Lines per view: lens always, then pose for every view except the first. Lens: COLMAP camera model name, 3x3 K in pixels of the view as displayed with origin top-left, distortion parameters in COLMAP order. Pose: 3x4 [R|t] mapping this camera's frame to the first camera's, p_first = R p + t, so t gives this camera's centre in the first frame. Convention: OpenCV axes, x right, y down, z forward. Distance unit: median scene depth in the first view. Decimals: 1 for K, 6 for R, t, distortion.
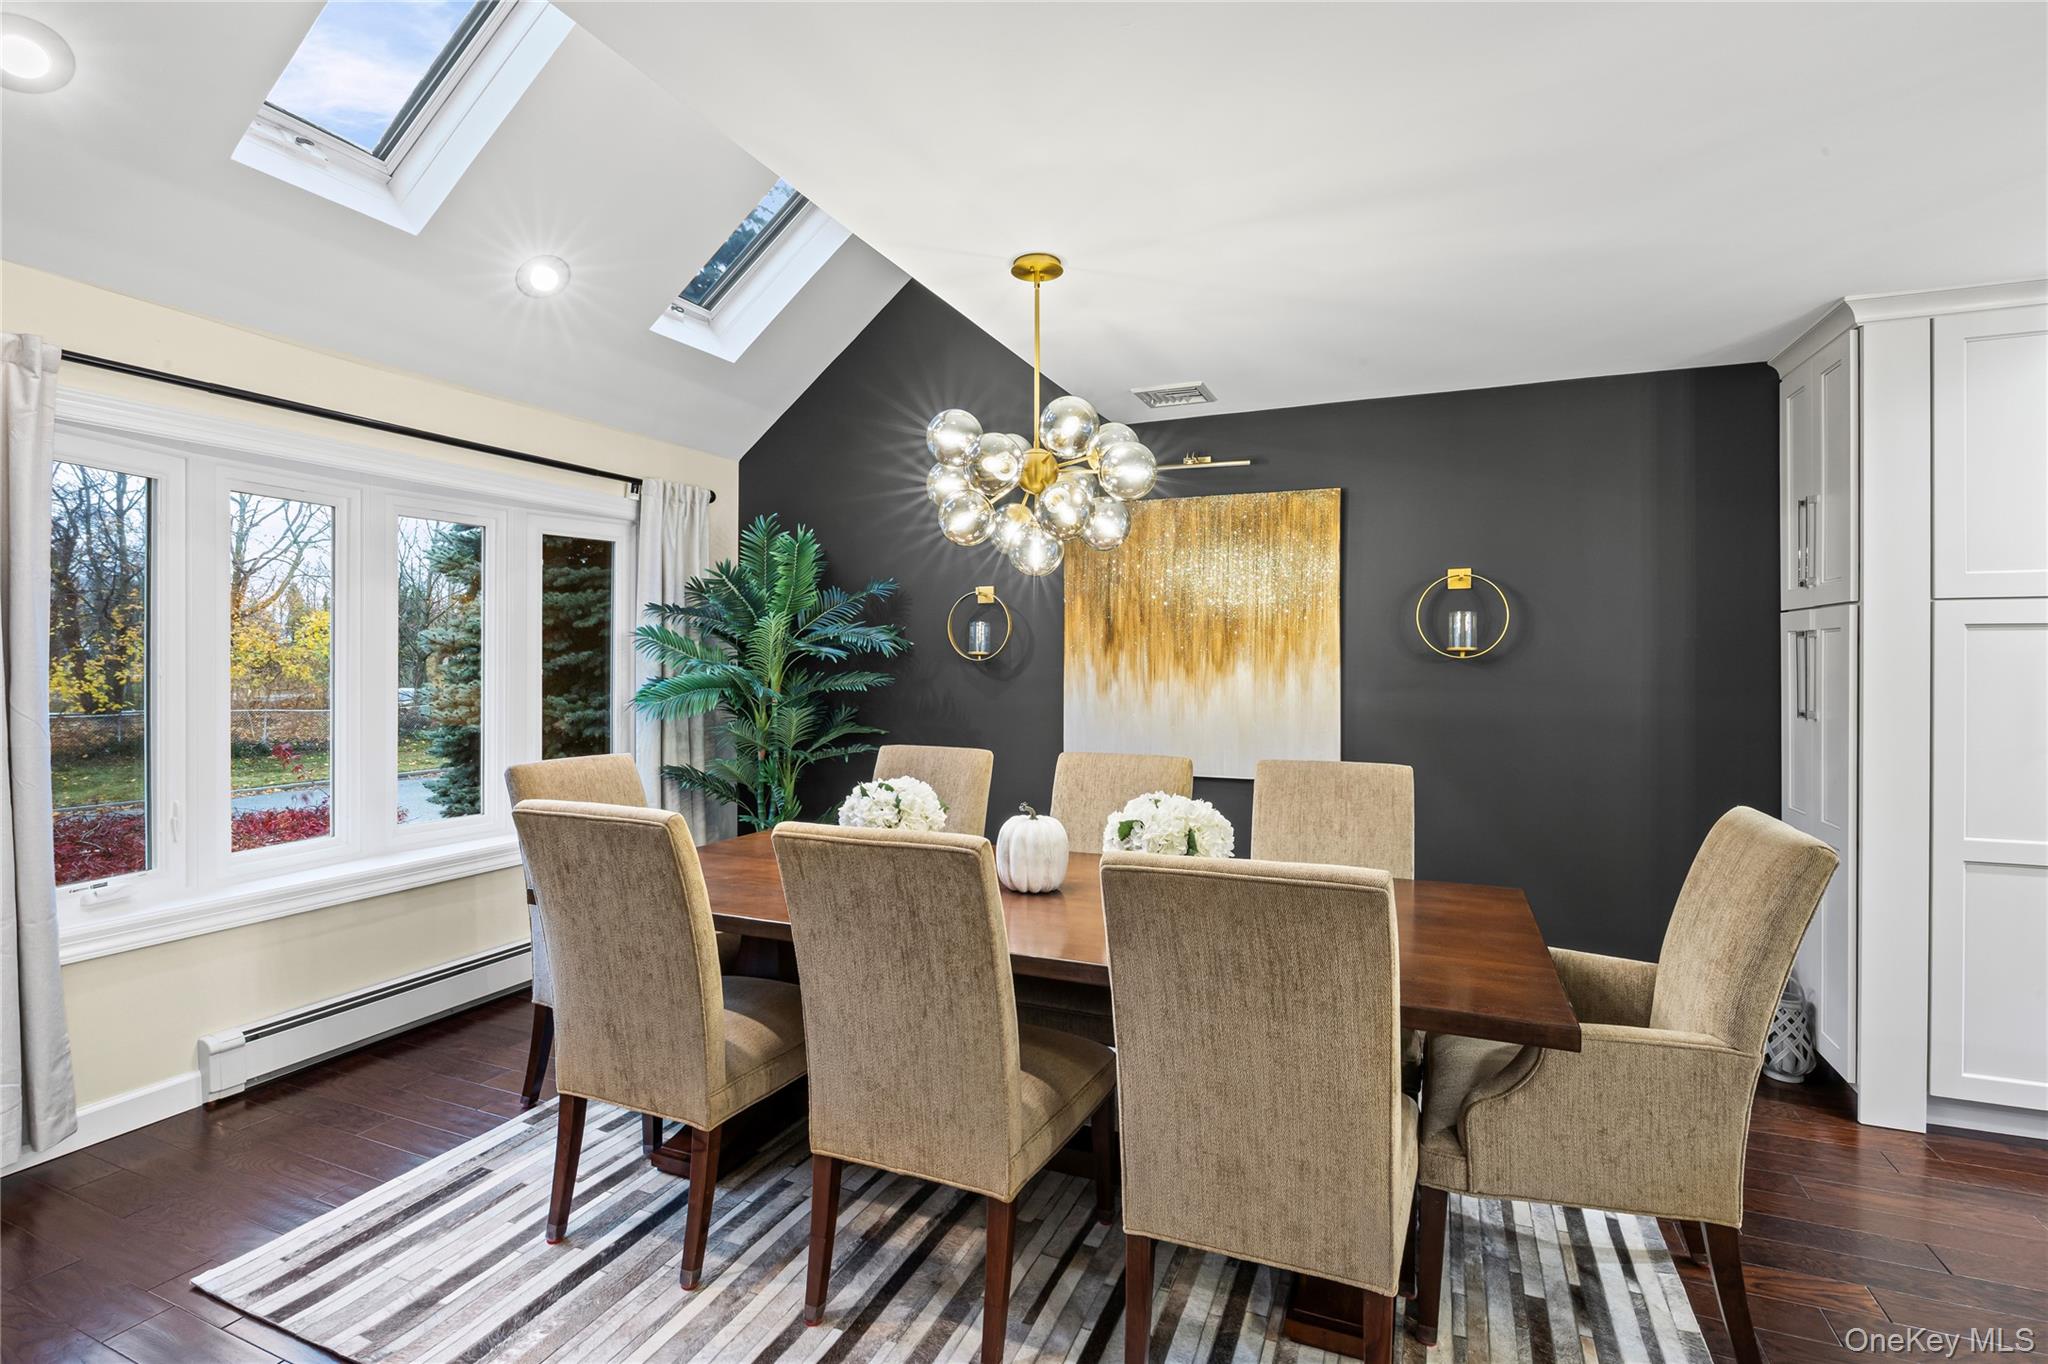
lens RADIAL K [[944.2, 0, 1020.8], [0, 944.2, 671.7], [0, 0, 1]] dist [-0.013102, 0.000169]
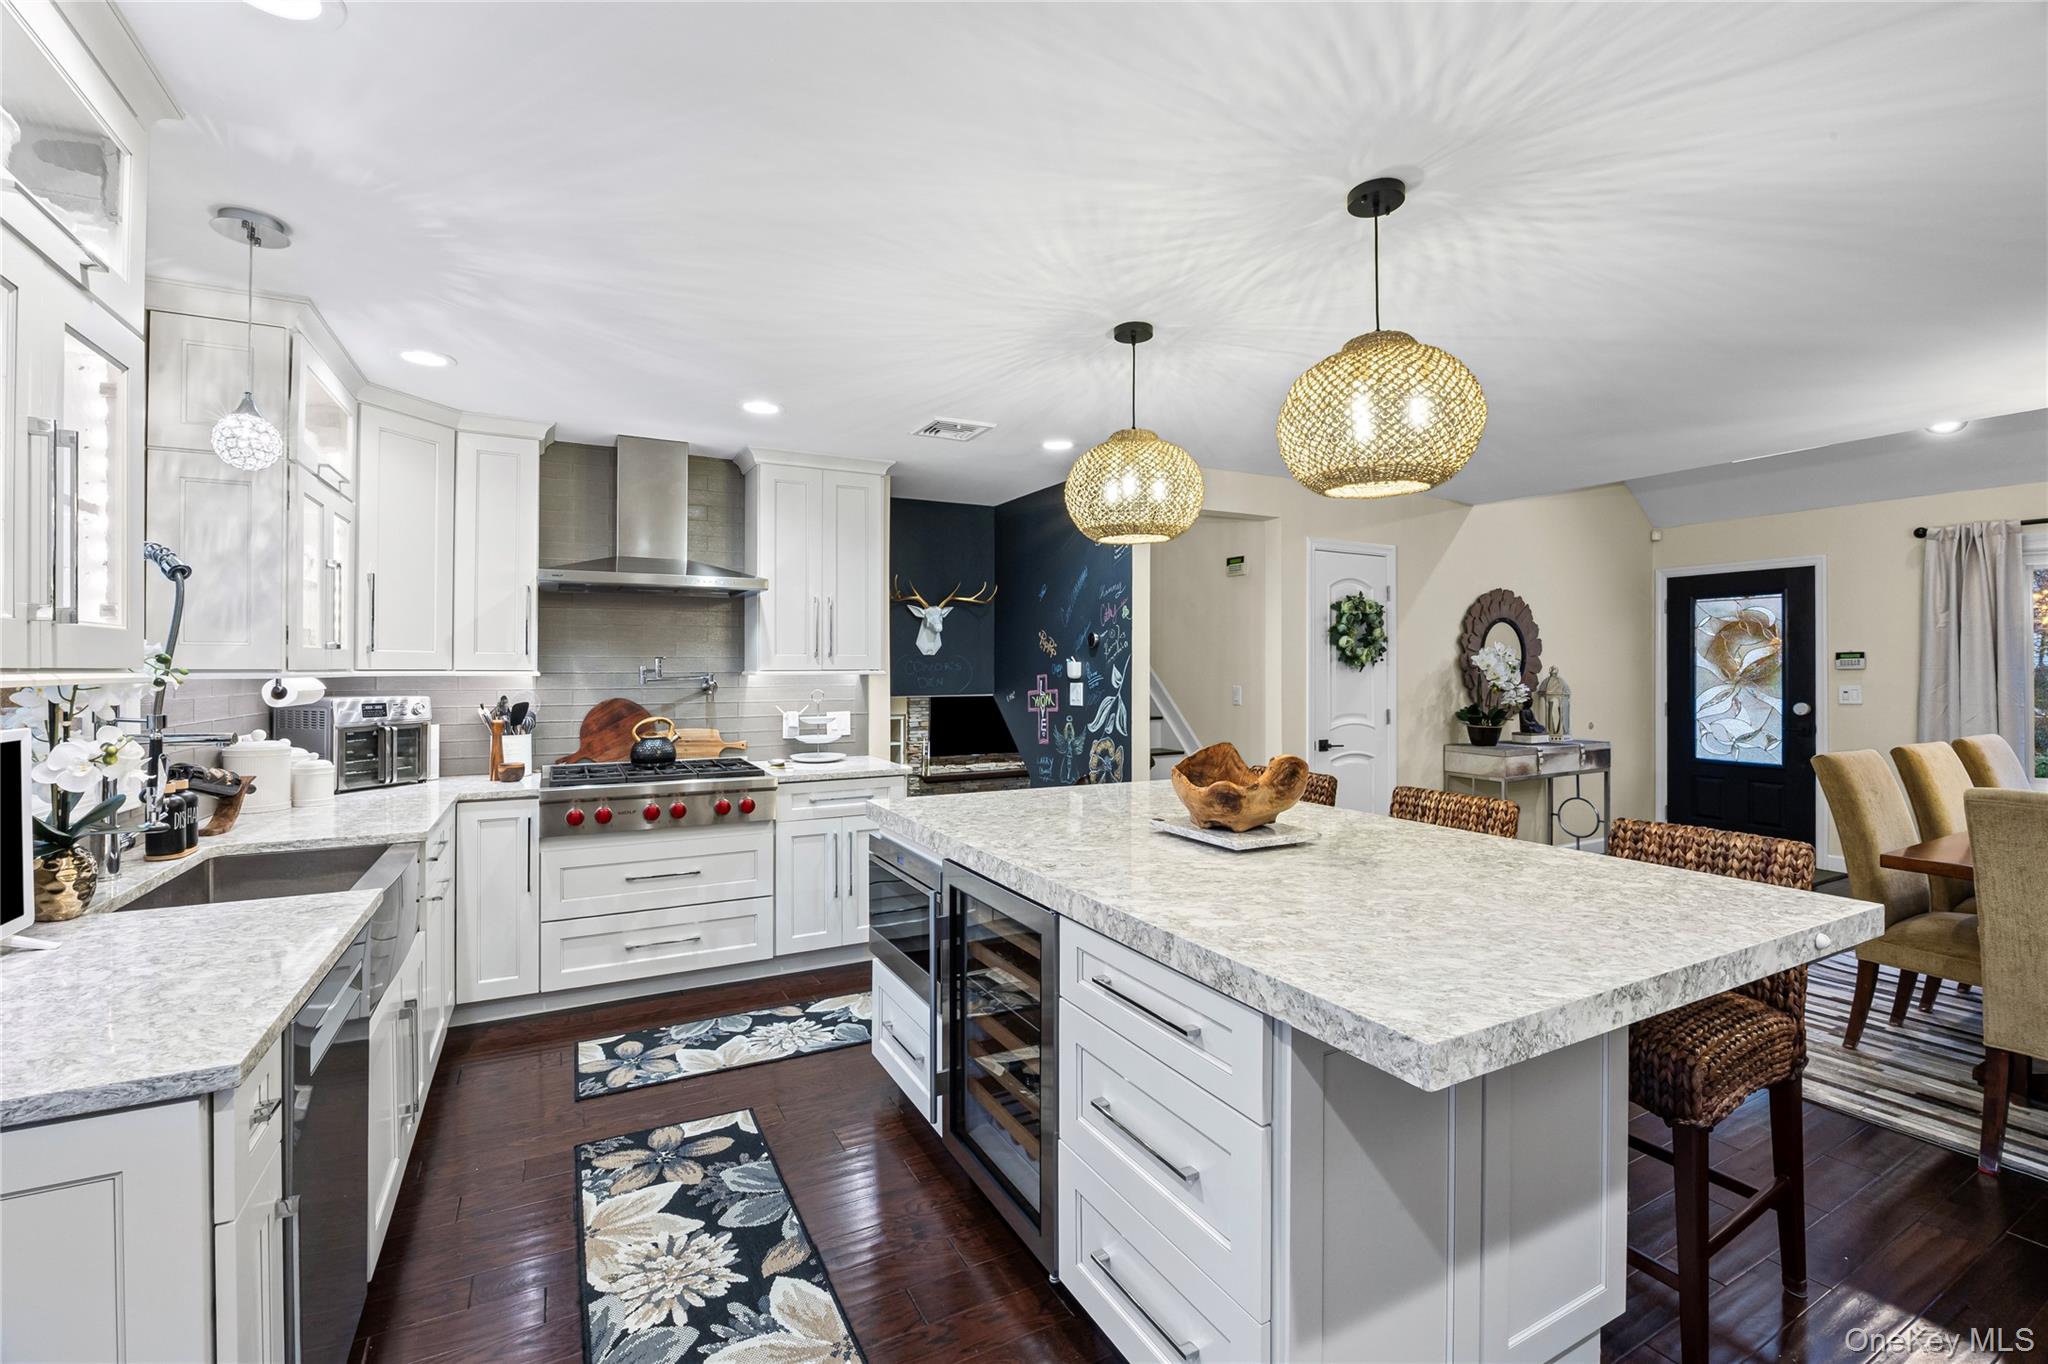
lens RADIAL K [[879.8, 0, 1030.4], [0, 879.8, 662.6], [0, 0, 1]] dist [-0.015968, 0.000298]
pose [[-0.622479, -0.007114, -0.782604, 1.237665], [-0.006661, 0.999971, -0.003791, 0.000034], [0.782608, 0.002853, -0.622509, 0.293558]]
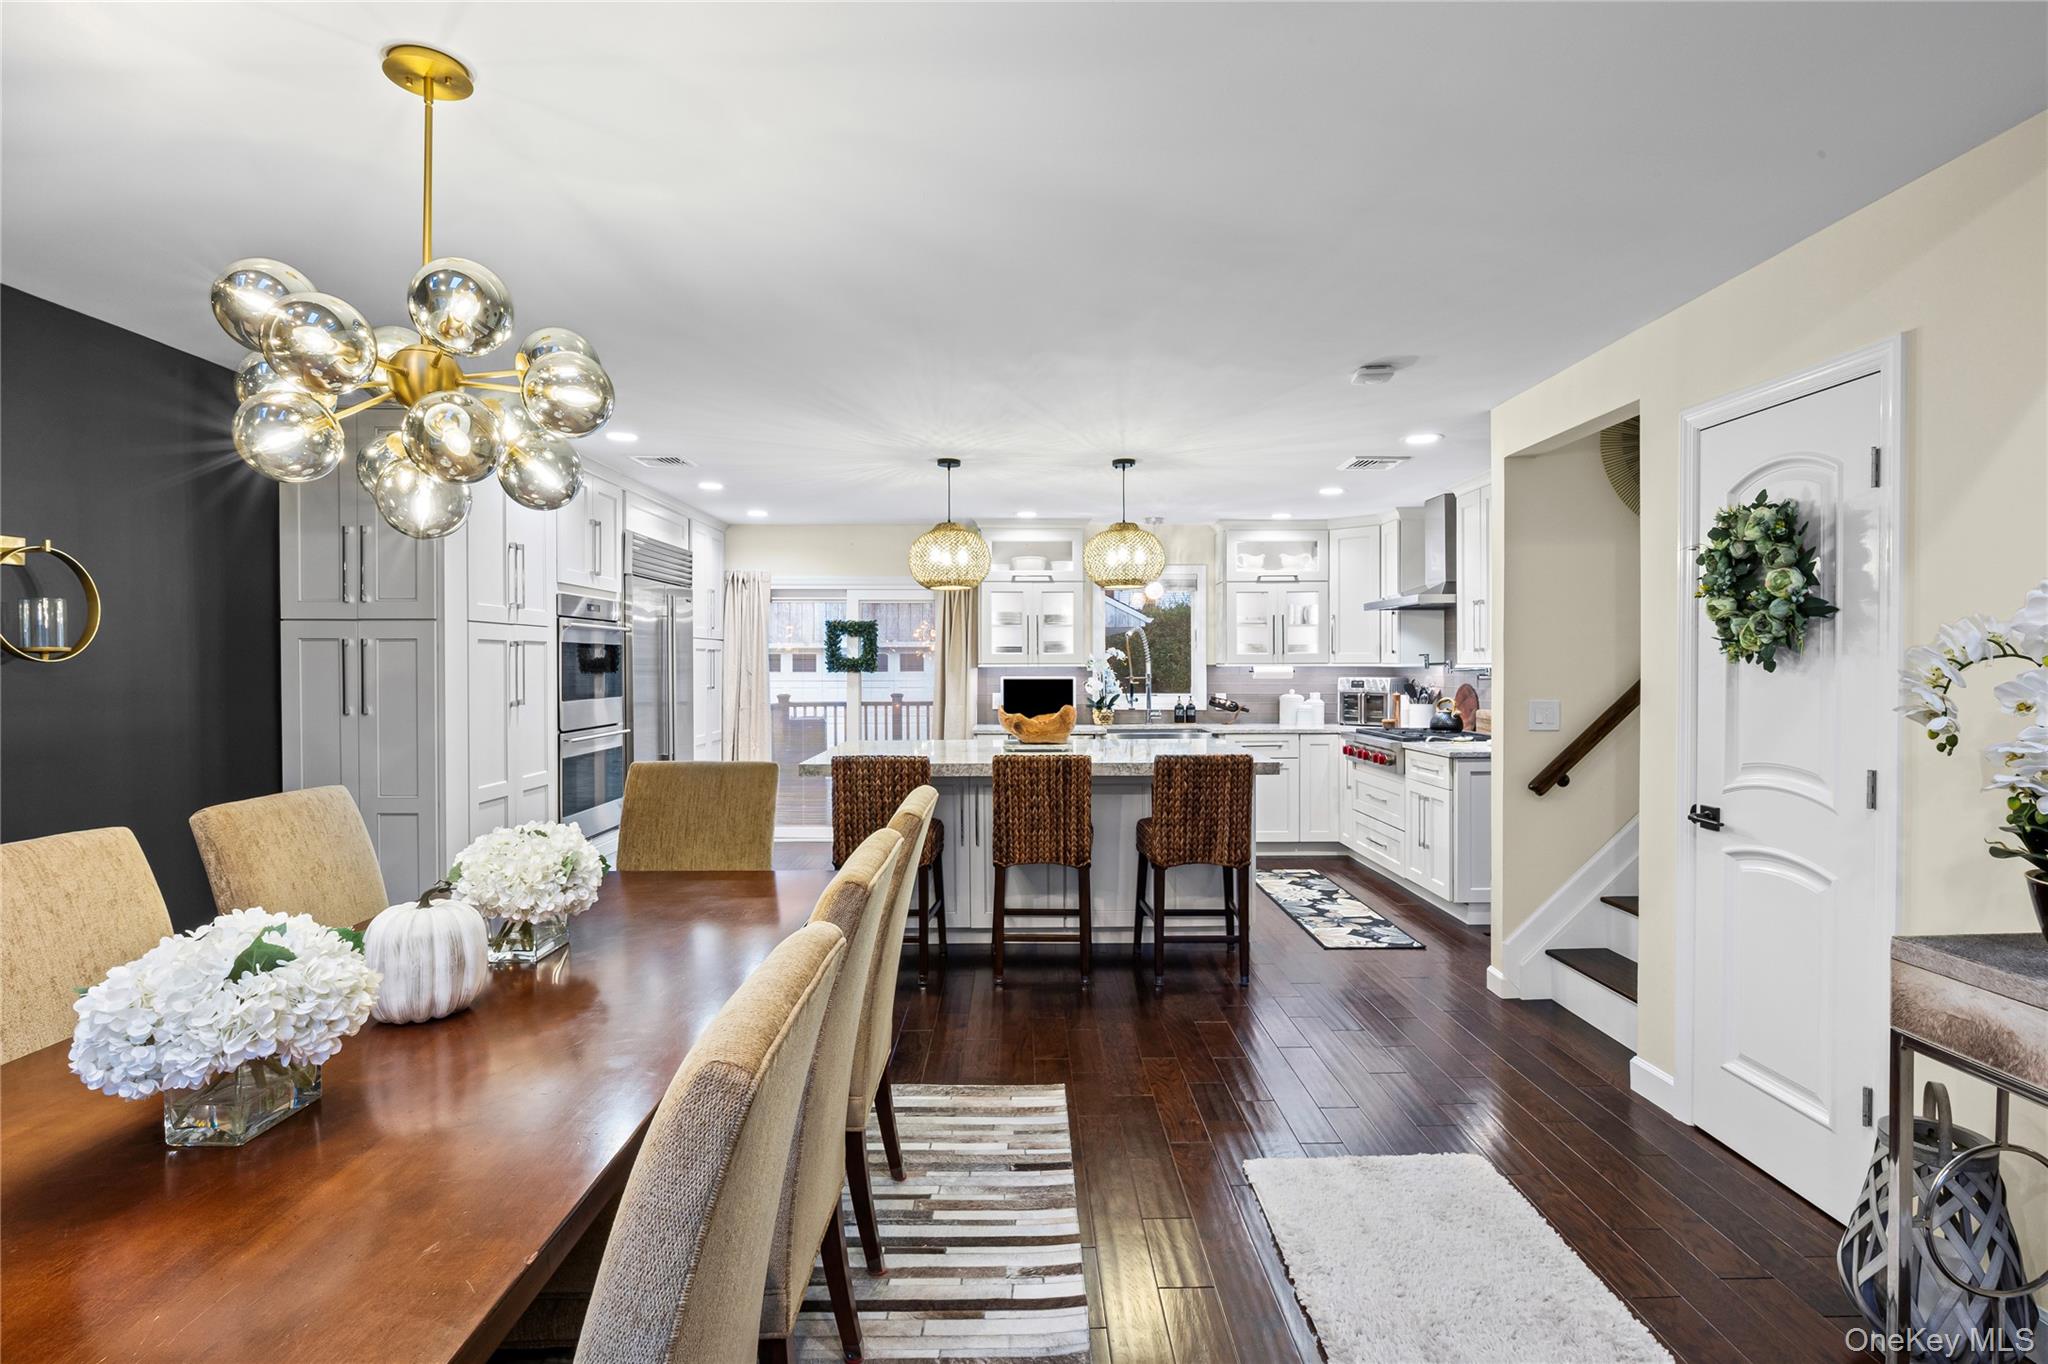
lens RADIAL K [[1054.9, 0, 1024.0], [0, 1054.9, 682.0], [0, 0, 1]] dist [0.001419, 0.000237]
pose [[-0.396802, -0.017925, 0.917729, -0.544579], [0.010345, 0.999658, 0.023998, -0.009711], [-0.917846, 0.019016, -0.396481, 0.592503]]
